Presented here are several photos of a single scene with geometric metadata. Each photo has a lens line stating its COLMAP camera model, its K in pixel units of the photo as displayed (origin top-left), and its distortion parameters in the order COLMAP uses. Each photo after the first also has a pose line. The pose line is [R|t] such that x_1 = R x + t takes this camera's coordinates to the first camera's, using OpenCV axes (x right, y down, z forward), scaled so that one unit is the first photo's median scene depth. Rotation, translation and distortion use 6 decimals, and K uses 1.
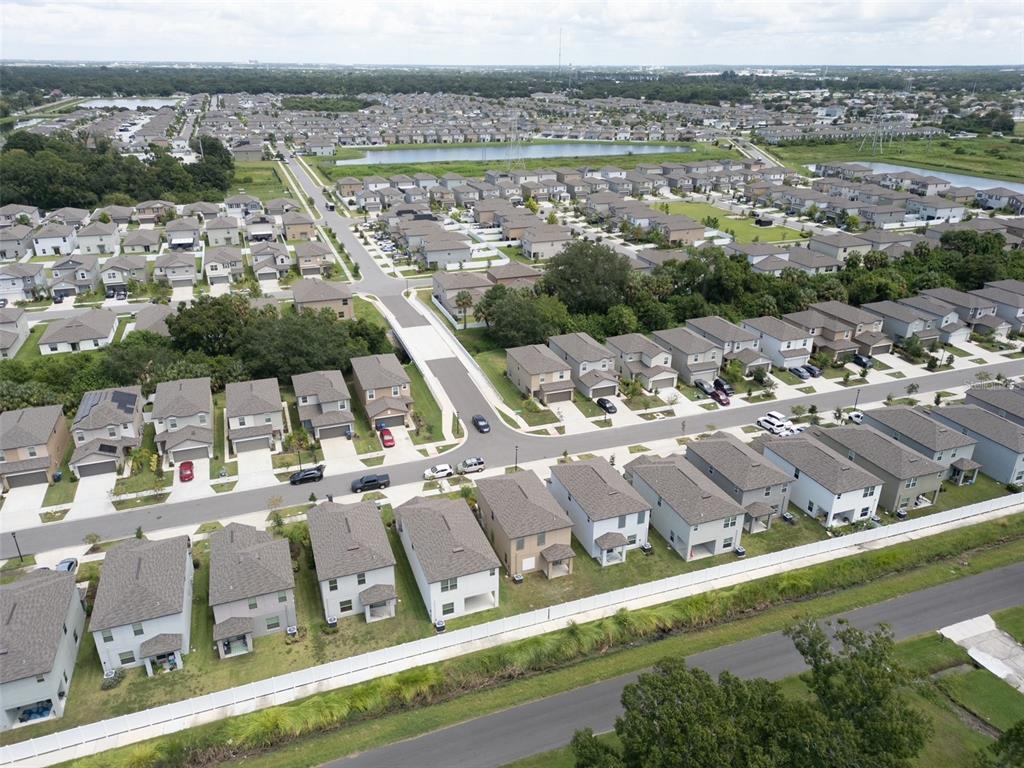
lens RADIAL K [[717.7, 0, 512.0], [0, 717.7, 384.0], [0, 0, 1]] dist [0.004491, 0.000431]
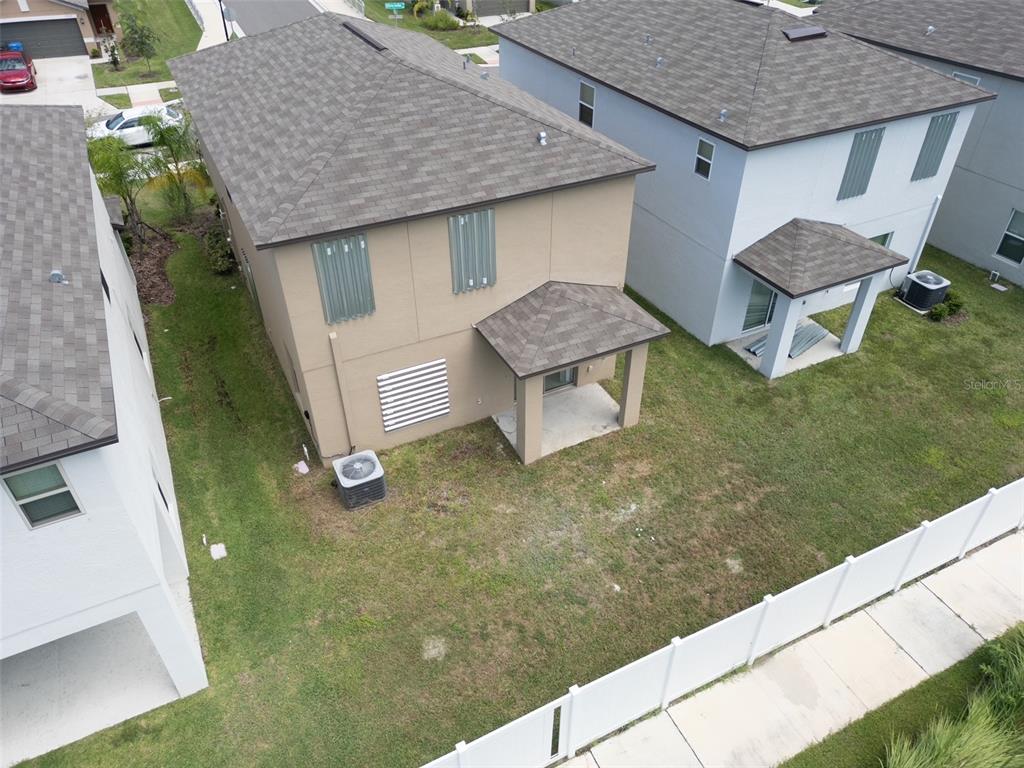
lens RADIAL K [[717.7, 0, 512.0], [0, 717.7, 384.0], [0, 0, 1]] dist [0.004491, 0.000431]
pose [[0.994299, -0.073509, 0.077245, 0.033470], [0.054034, 0.971849, 0.229323, 0.203331], [-0.091928, -0.223842, 0.970280, 0.803919]]
